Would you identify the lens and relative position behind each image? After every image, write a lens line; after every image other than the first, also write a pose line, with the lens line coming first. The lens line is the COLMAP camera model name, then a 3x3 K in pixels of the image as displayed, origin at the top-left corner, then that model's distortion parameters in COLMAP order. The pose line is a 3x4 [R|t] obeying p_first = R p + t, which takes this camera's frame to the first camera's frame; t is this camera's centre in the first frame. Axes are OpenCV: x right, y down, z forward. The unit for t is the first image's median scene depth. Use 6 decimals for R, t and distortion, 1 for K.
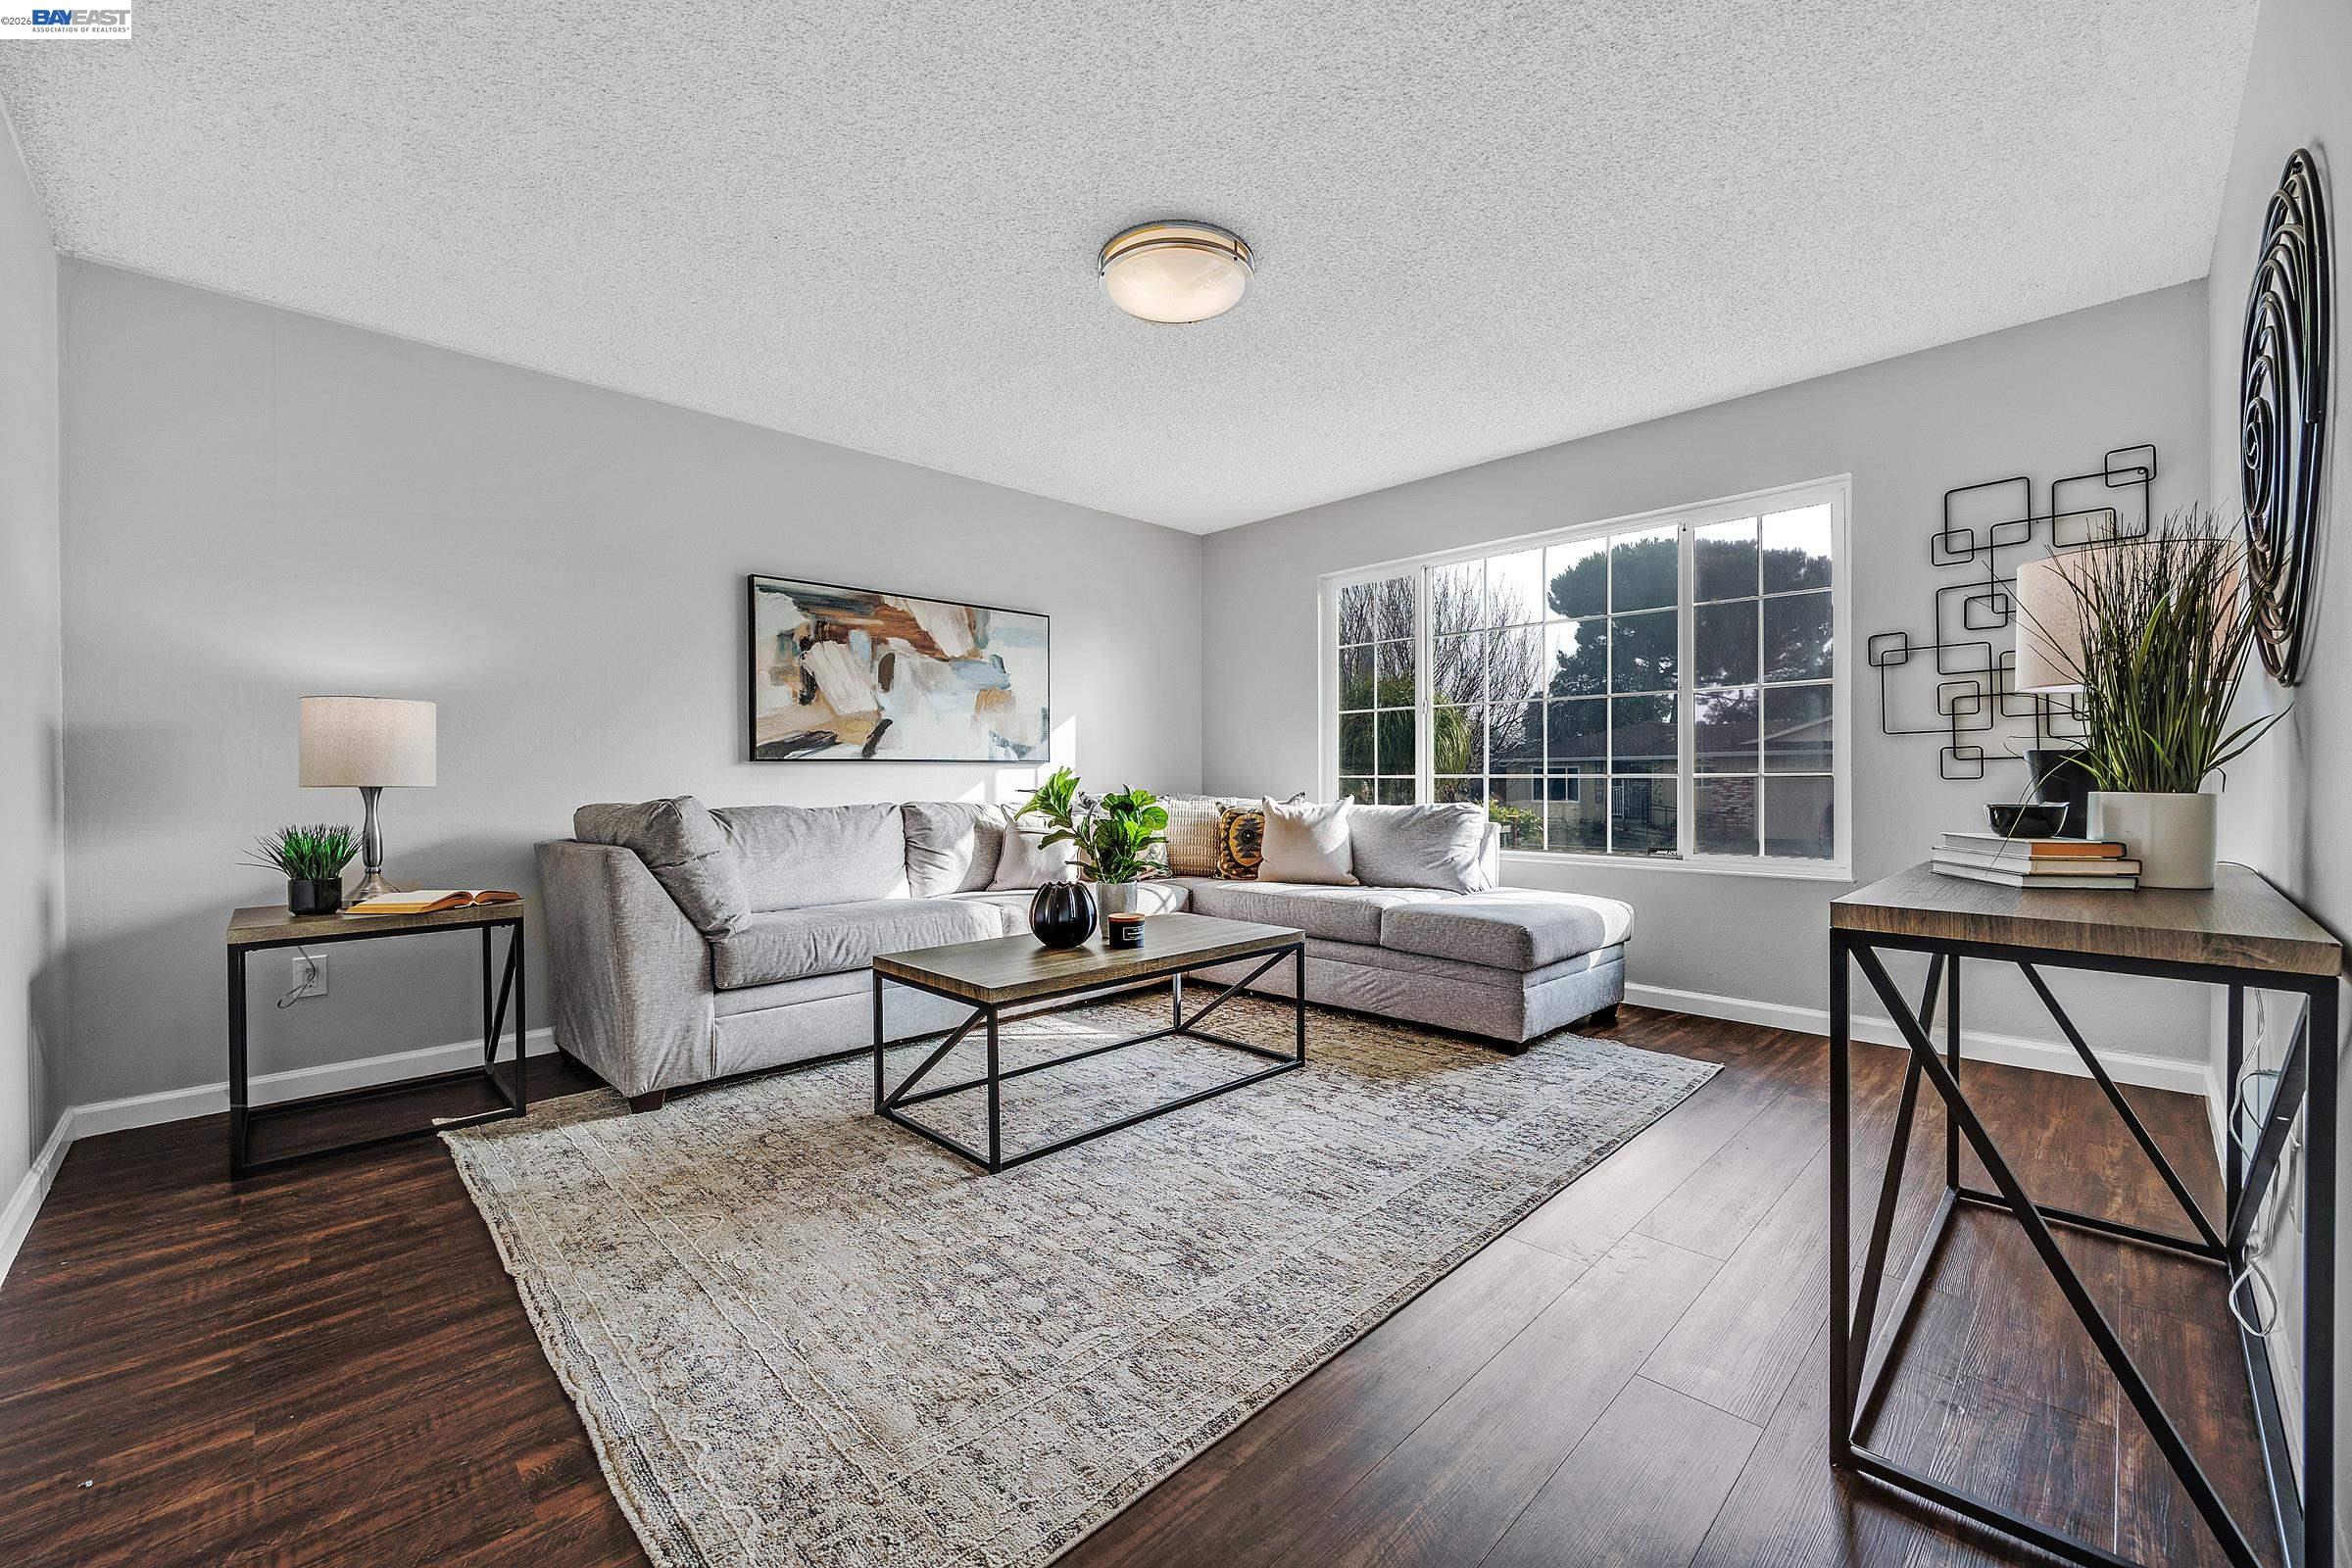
lens RADIAL K [[940.9, 0, 1180.6], [0, 940.9, 783.1], [0, 0, 1]] dist [-0.002864, 0.001070]
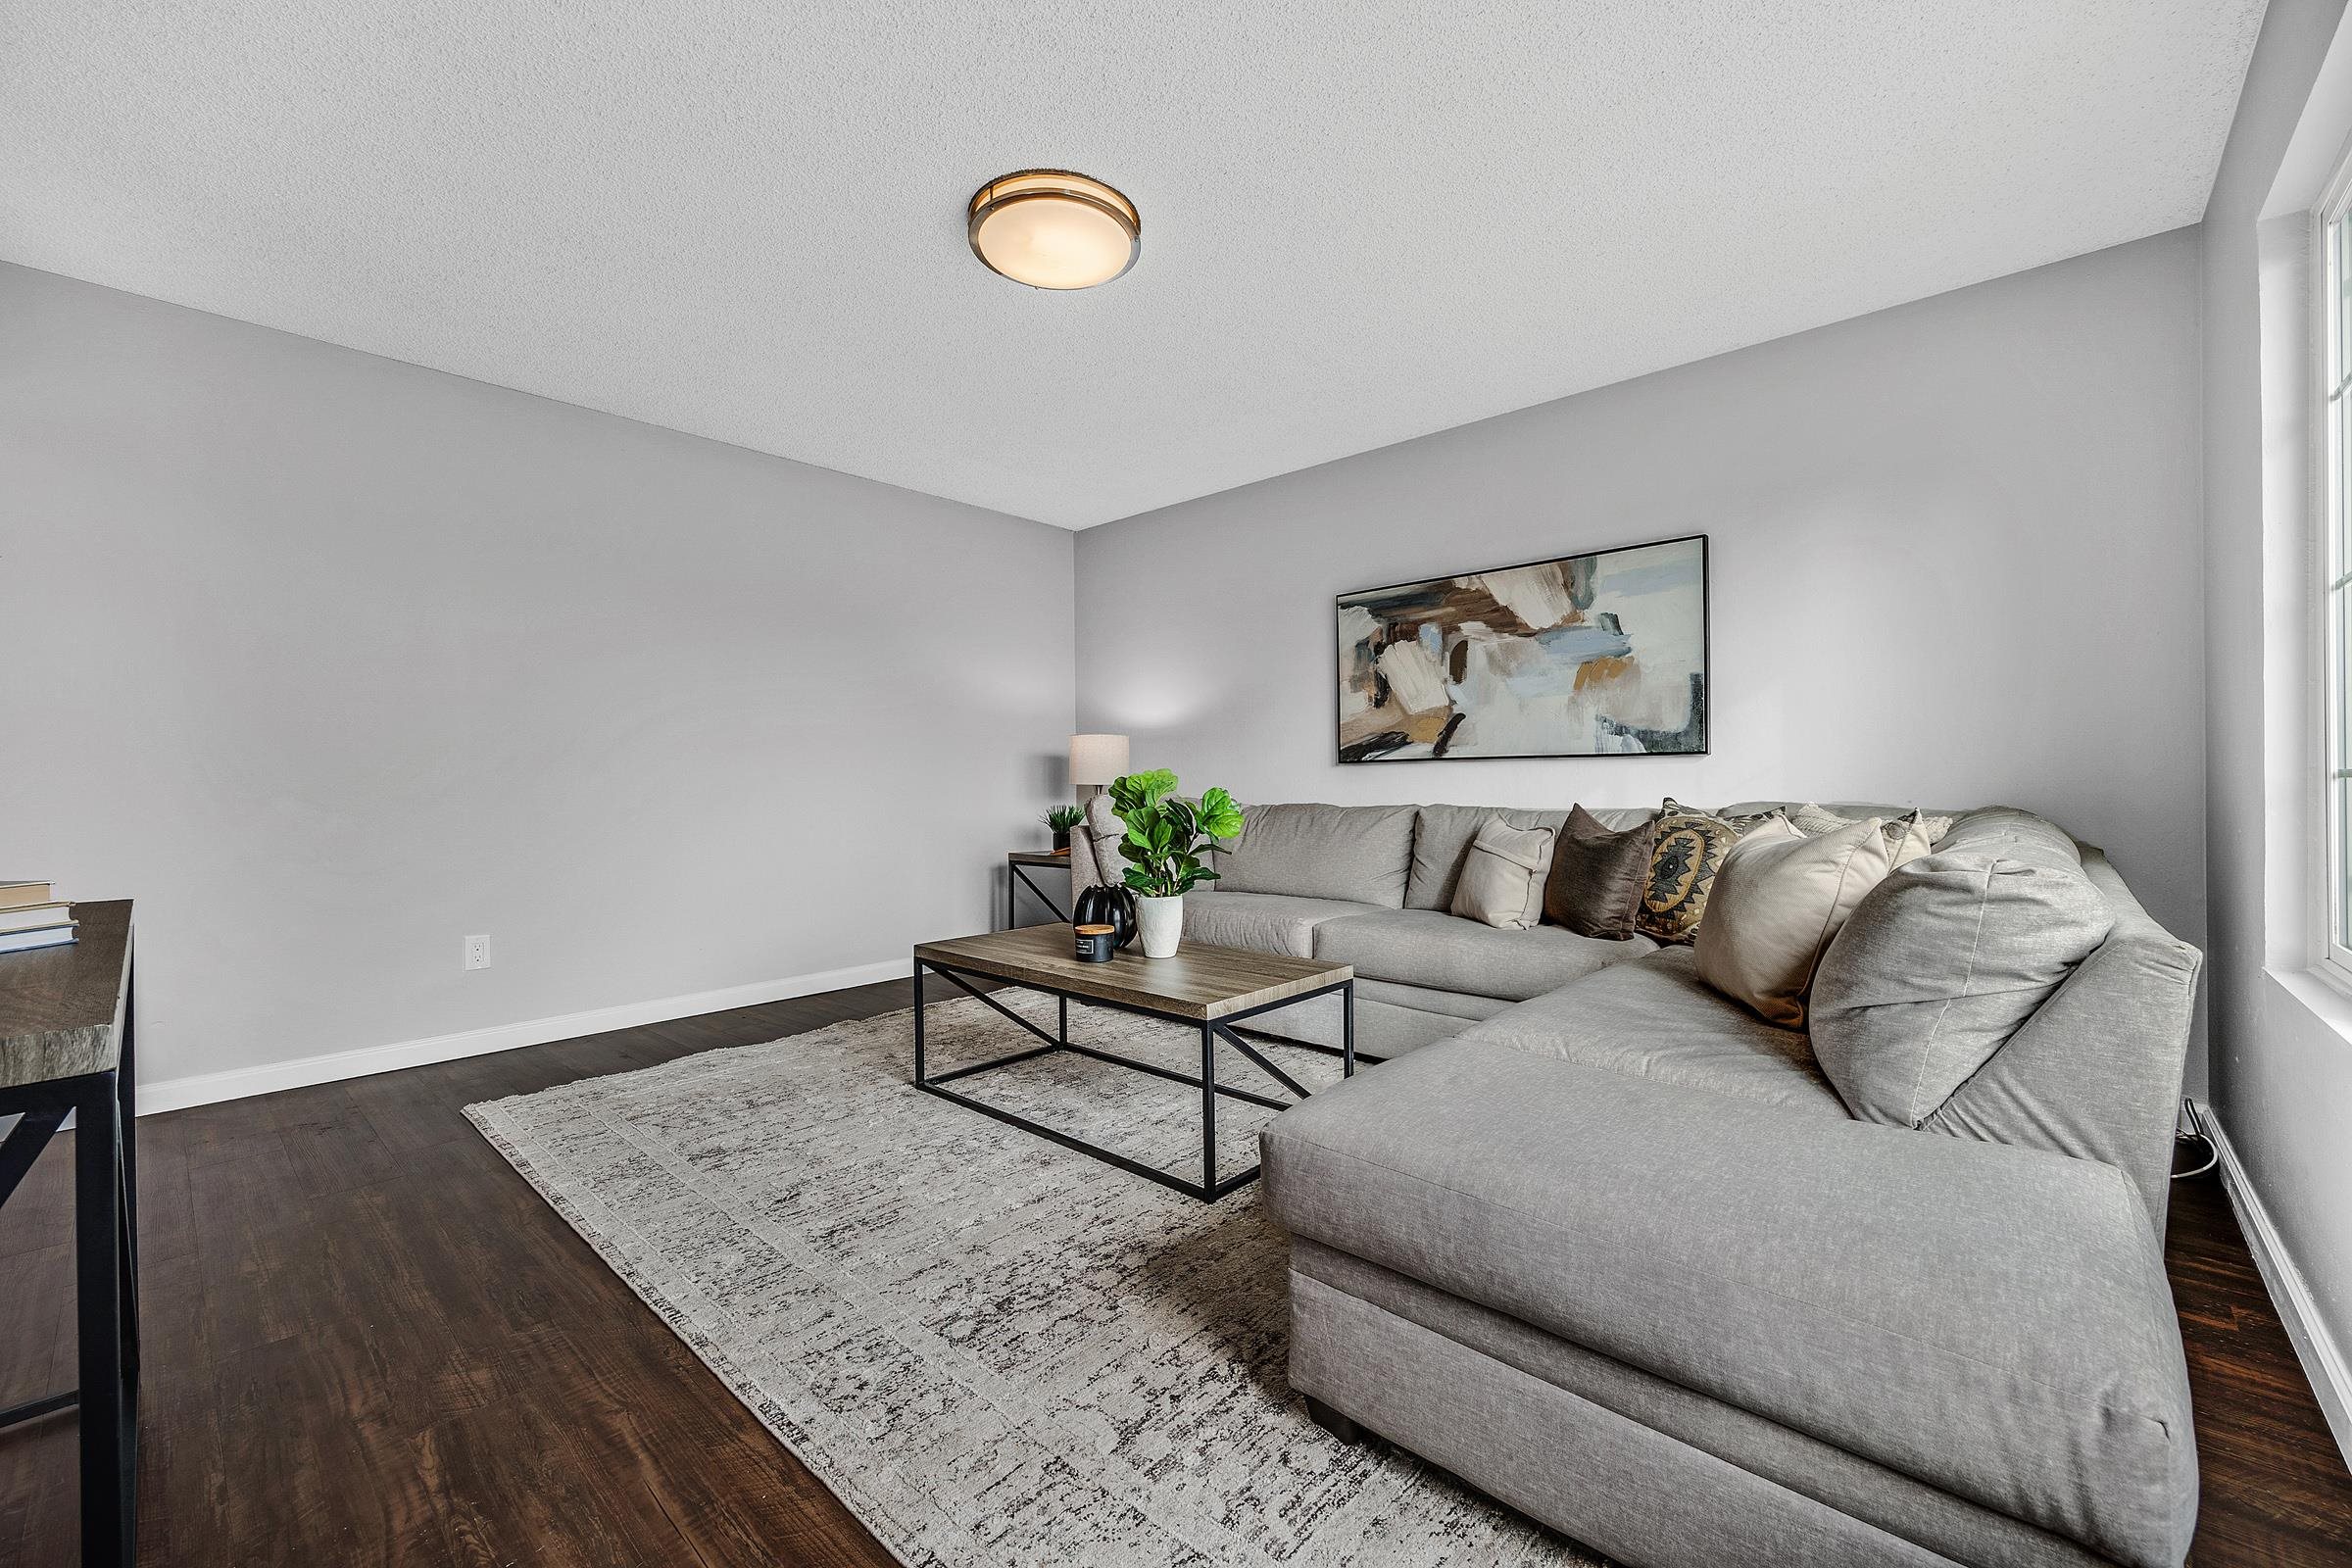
lens RADIAL K [[940.9, 0, 1181.1], [0, 940.9, 783.7], [0, 0, 1]] dist [-0.002864, 0.001070]
pose [[0.055579, 0.010249, -0.998402, 0.605395], [0.002893, 0.999941, 0.010426, -0.010174], [0.998450, -0.003467, 0.055546, 0.700835]]
